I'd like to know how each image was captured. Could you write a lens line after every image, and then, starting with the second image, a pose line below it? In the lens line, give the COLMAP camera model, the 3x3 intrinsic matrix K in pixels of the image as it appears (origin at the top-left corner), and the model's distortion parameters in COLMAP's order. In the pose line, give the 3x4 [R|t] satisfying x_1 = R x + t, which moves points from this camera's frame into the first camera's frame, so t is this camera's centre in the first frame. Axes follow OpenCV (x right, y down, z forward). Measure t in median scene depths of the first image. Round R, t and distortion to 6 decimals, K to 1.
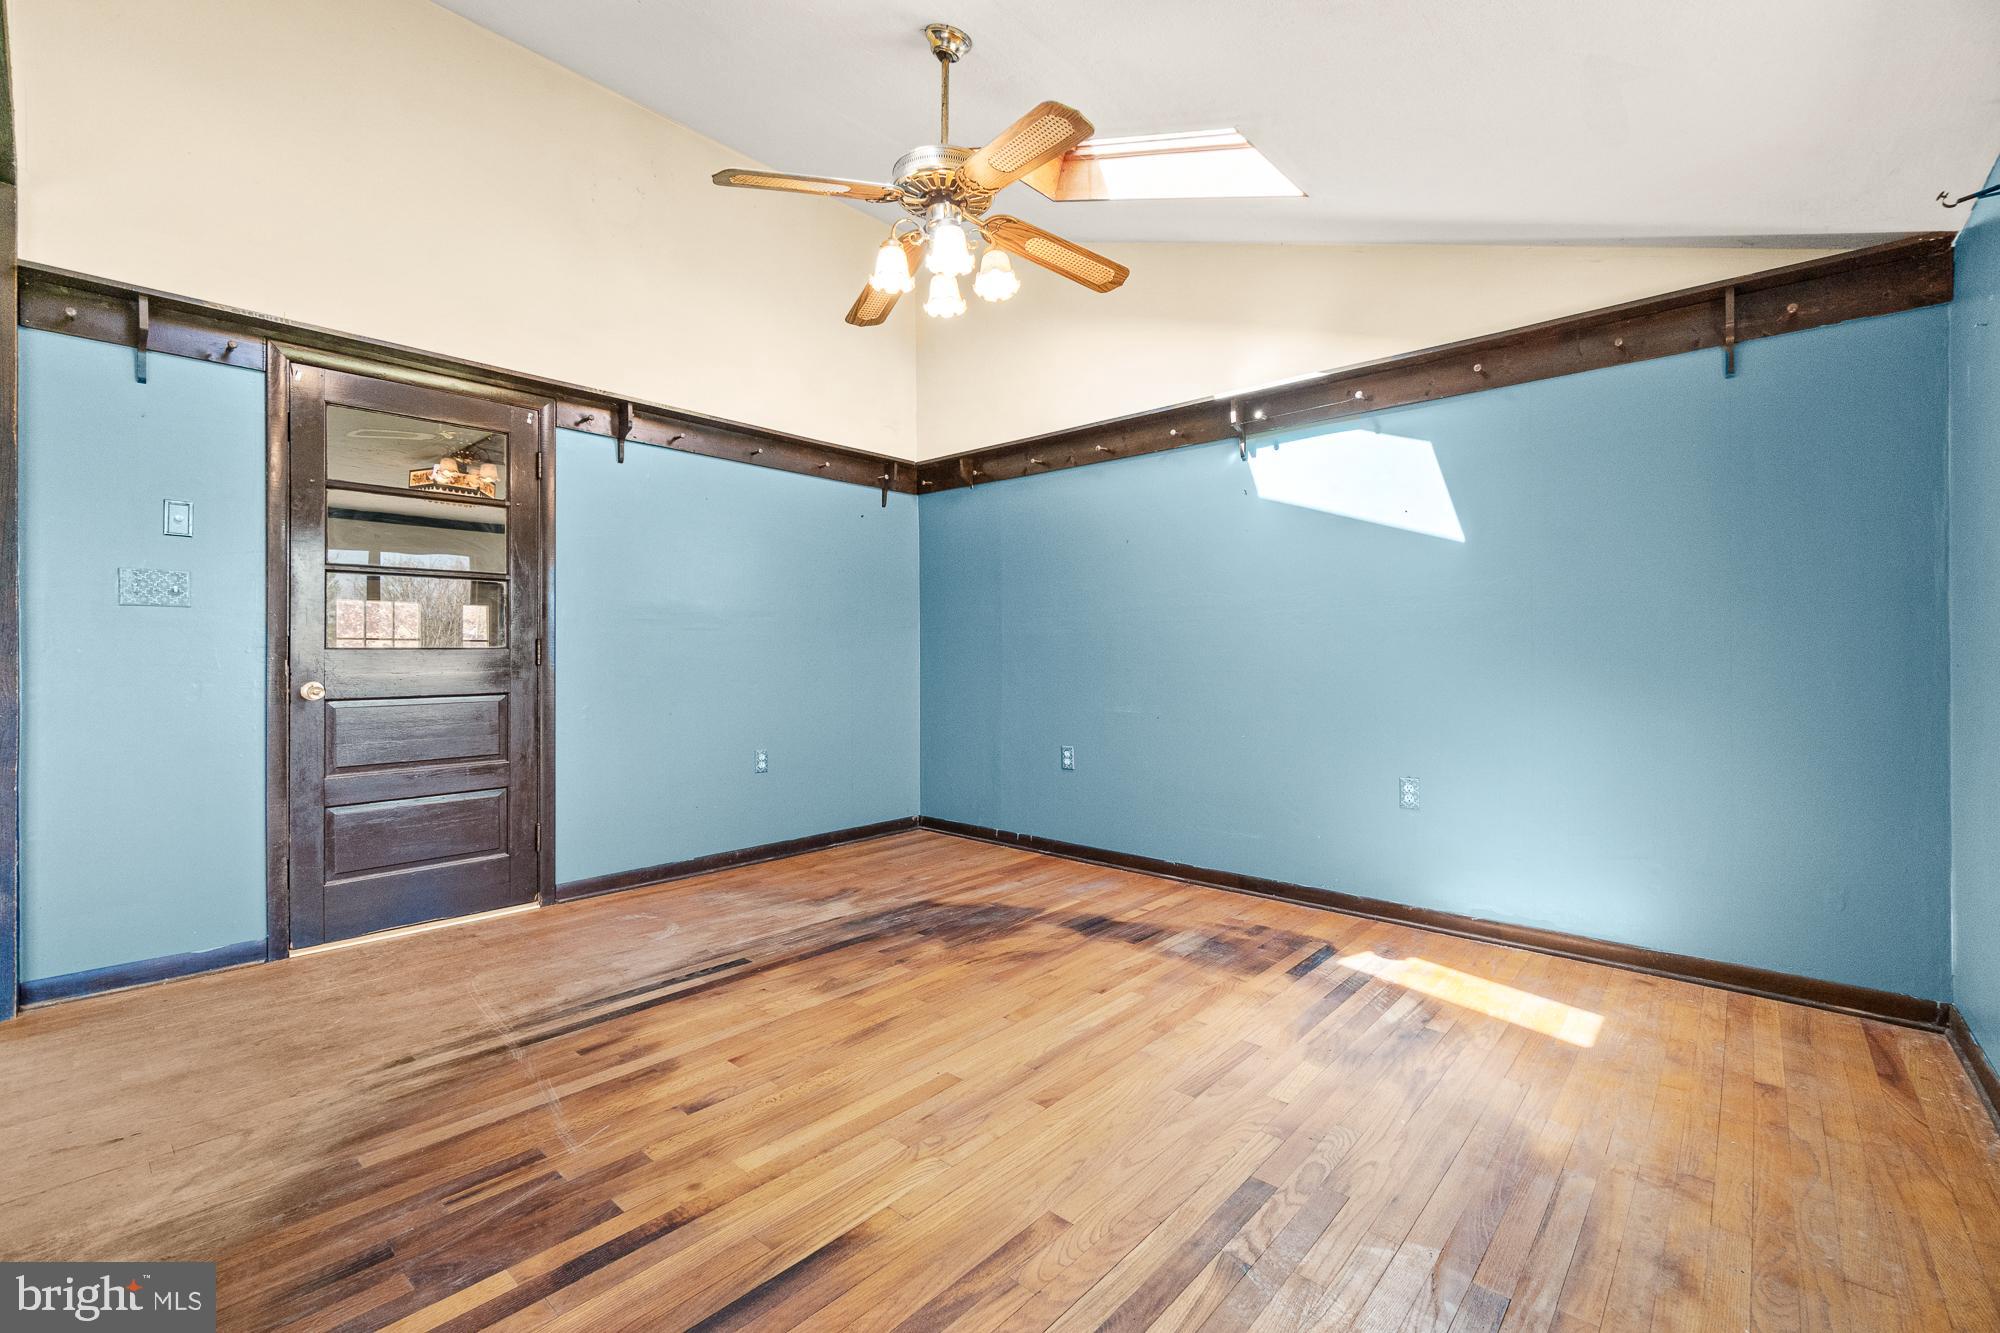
lens RADIAL K [[863.3, 0, 985.7], [0, 863.3, 663.0], [0, 0, 1]] dist [-0.001146, -0.000211]
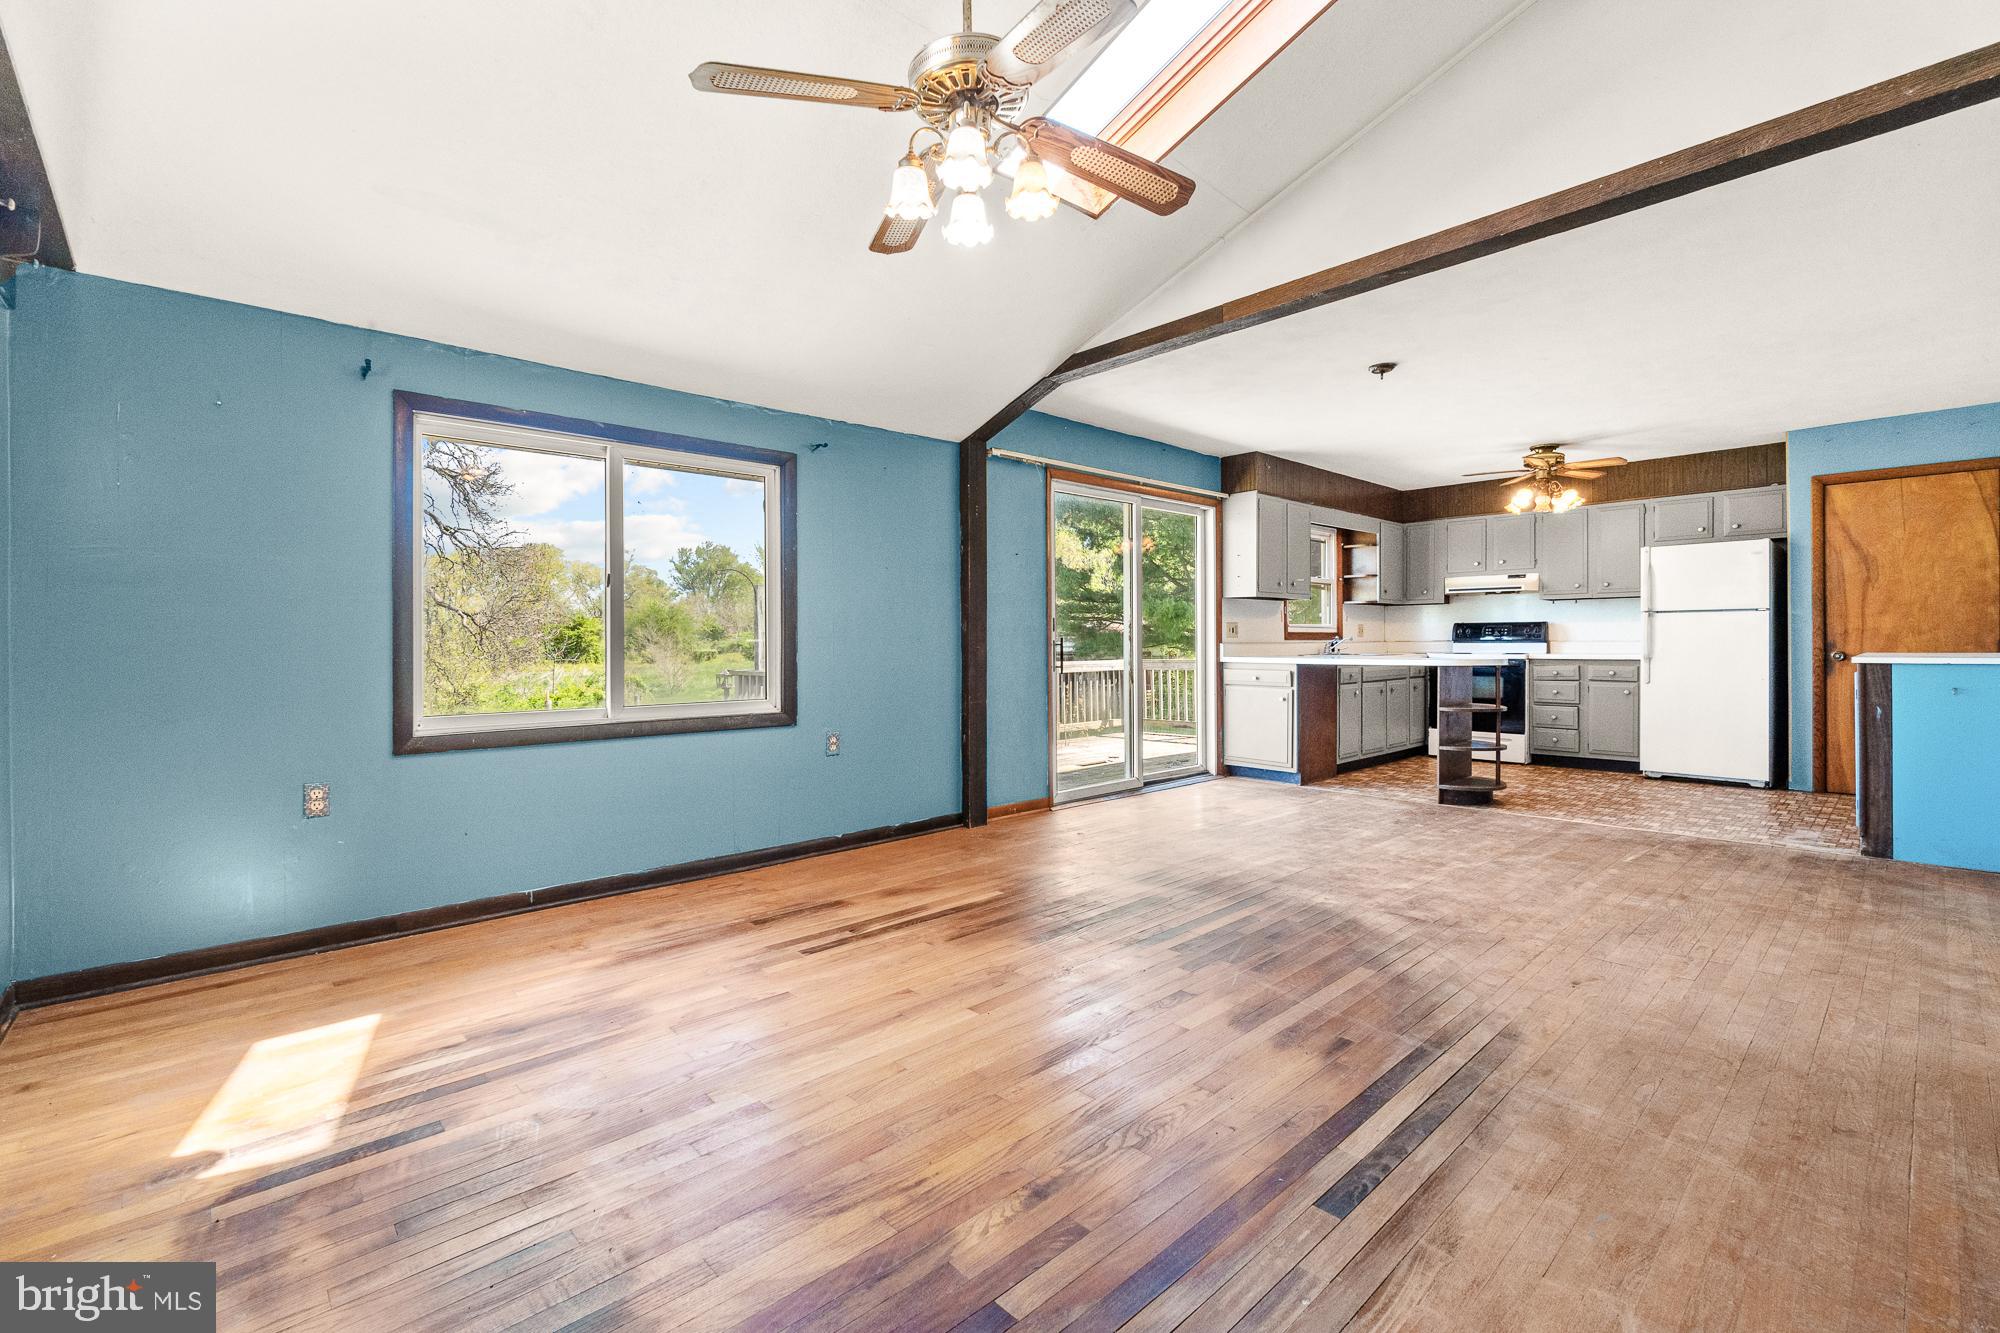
lens RADIAL K [[867.6, 0, 997.2], [0, 867.6, 644.1], [0, 0, 1]] dist [-0.001081, 0.000400]
pose [[-0.996312, 0.006144, 0.085586, -0.121331], [0.007048, 0.999923, 0.010262, -0.012107], [-0.085516, 0.010828, -0.996278, 1.547398]]
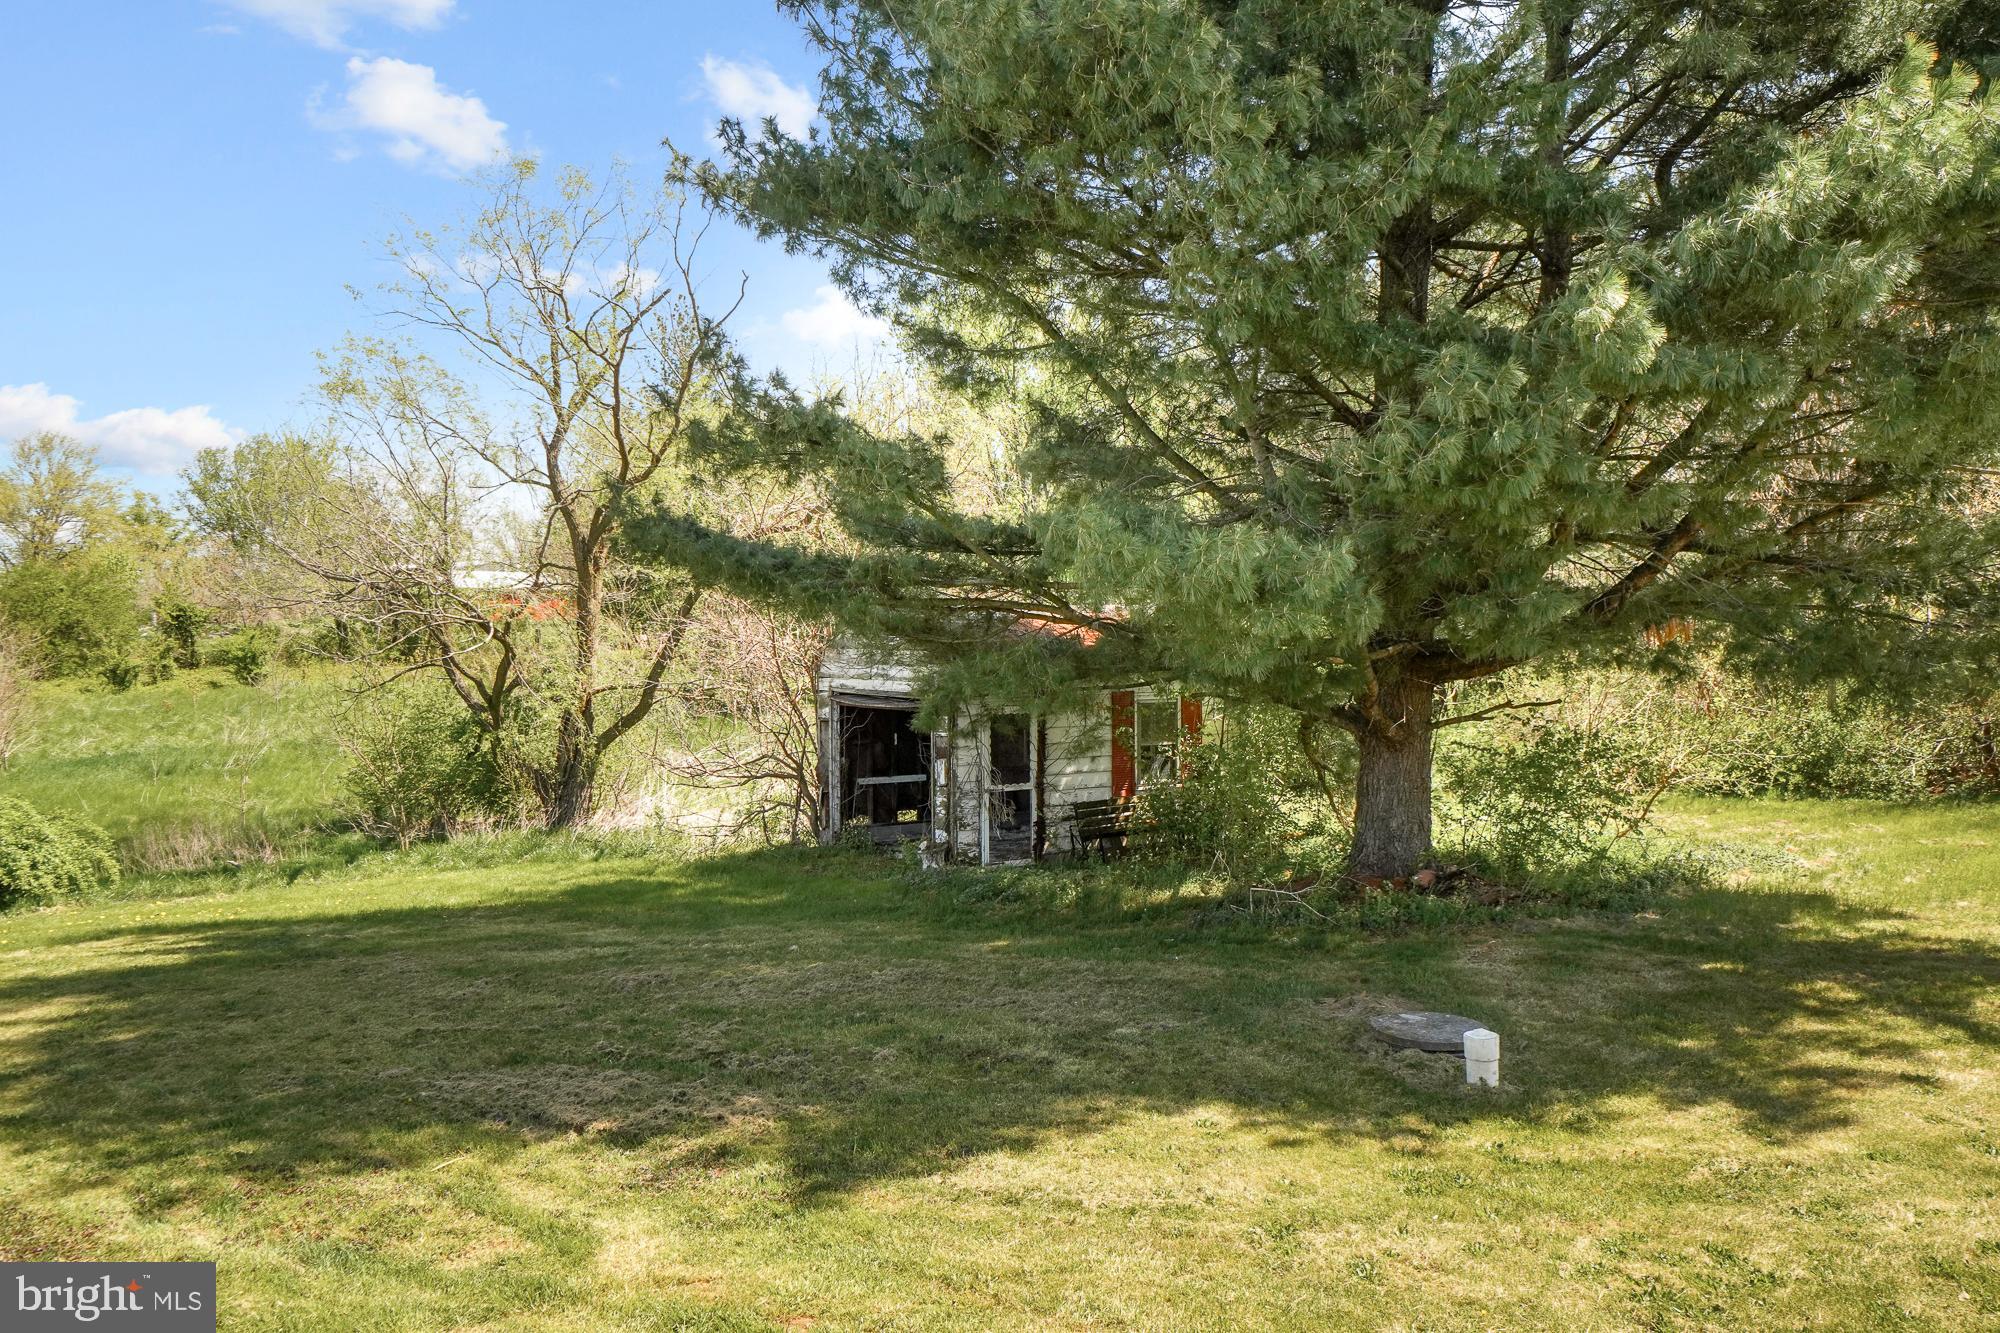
lens RADIAL K [[1541.3, 0, 1000.0], [0, 1541.3, 666.5], [0, 0, 1]] dist [0.004538, 0.001707]
pose [[-0.999880, 0.006577, -0.013995, -0.414140], [0.006137, 0.999491, 0.031294, -0.128089], [0.014194, 0.031204, -0.999412, -2.381553]]
